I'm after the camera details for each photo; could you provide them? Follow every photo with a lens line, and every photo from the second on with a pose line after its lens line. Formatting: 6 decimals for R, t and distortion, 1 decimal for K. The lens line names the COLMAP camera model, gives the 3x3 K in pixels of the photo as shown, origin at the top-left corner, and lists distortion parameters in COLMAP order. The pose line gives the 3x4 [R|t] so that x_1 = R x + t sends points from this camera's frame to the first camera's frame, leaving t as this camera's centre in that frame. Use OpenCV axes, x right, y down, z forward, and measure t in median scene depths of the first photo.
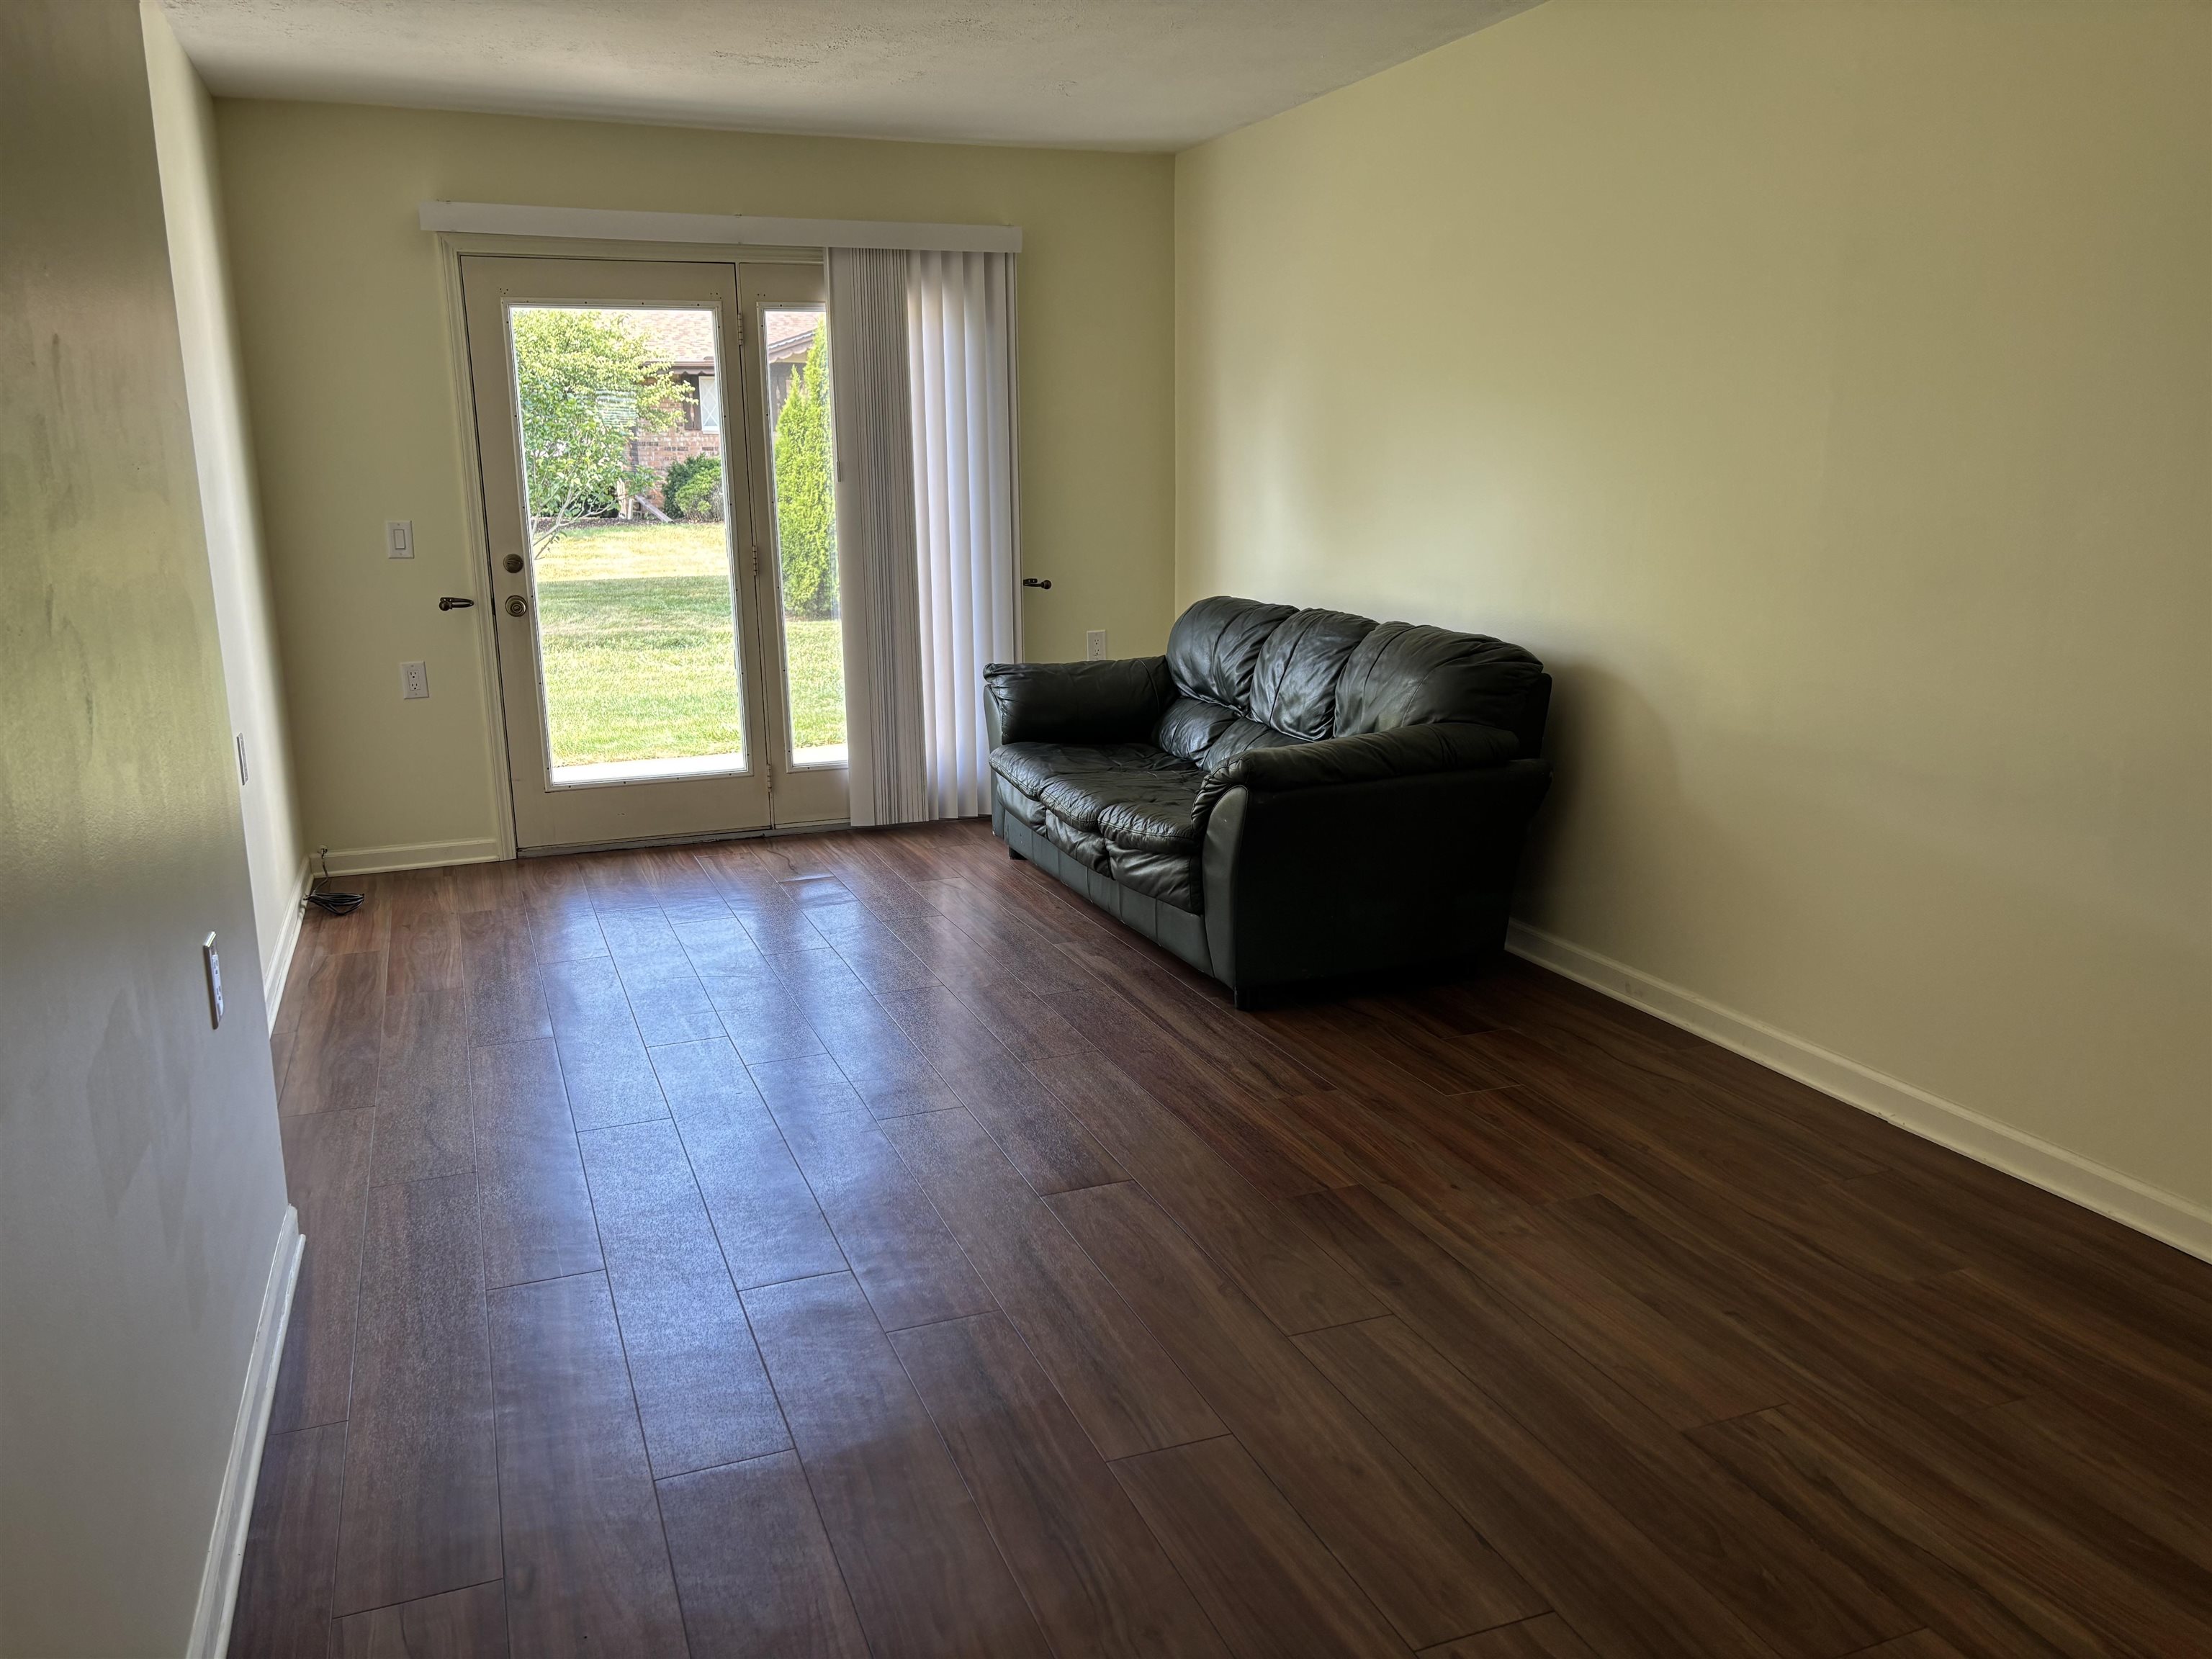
lens RADIAL K [[1714.9, 0, 1106.0], [0, 1714.9, 829.5], [0, 0, 1]] dist [0.000344, 0.000571]
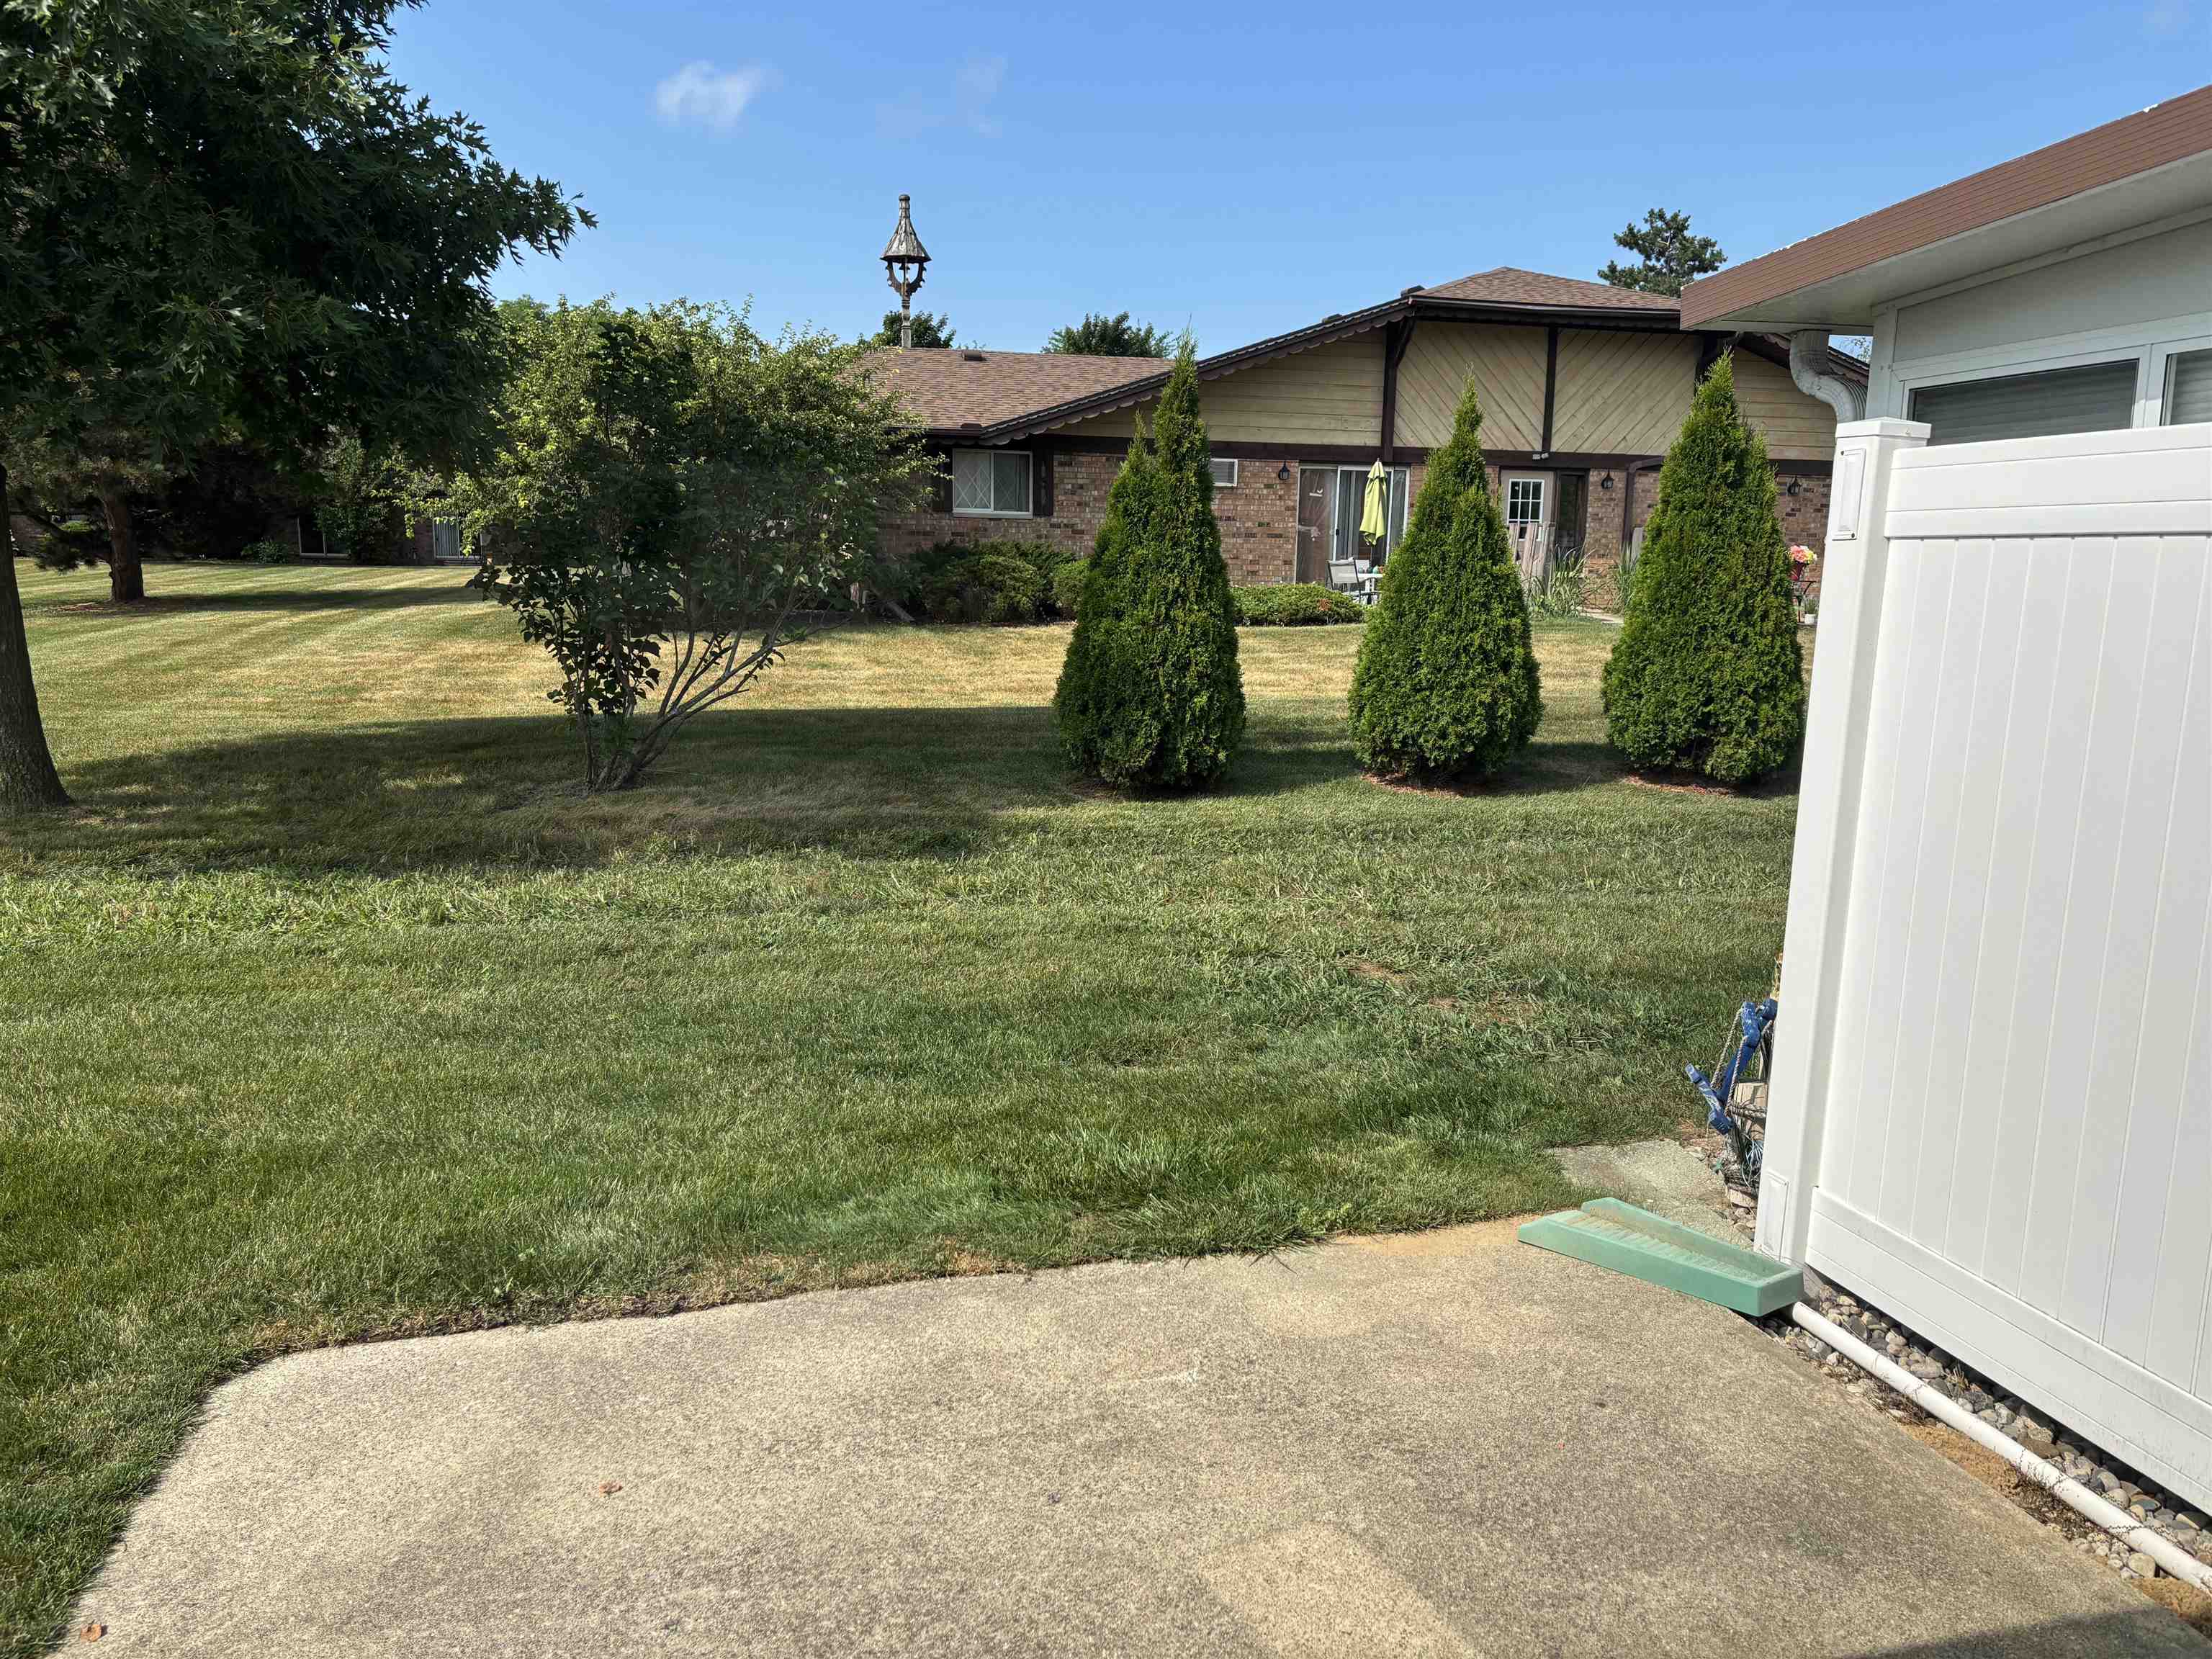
lens RADIAL K [[1663.9, 0, 1106.0], [0, 1663.9, 829.5], [0, 0, 1]] dist [0.054309, -0.001146]
pose [[0.992752, 0.046673, -0.110746, -0.116359], [-0.051920, 0.997638, -0.044976, -0.082399], [0.108385, 0.050400, 0.992831, 0.376823]]
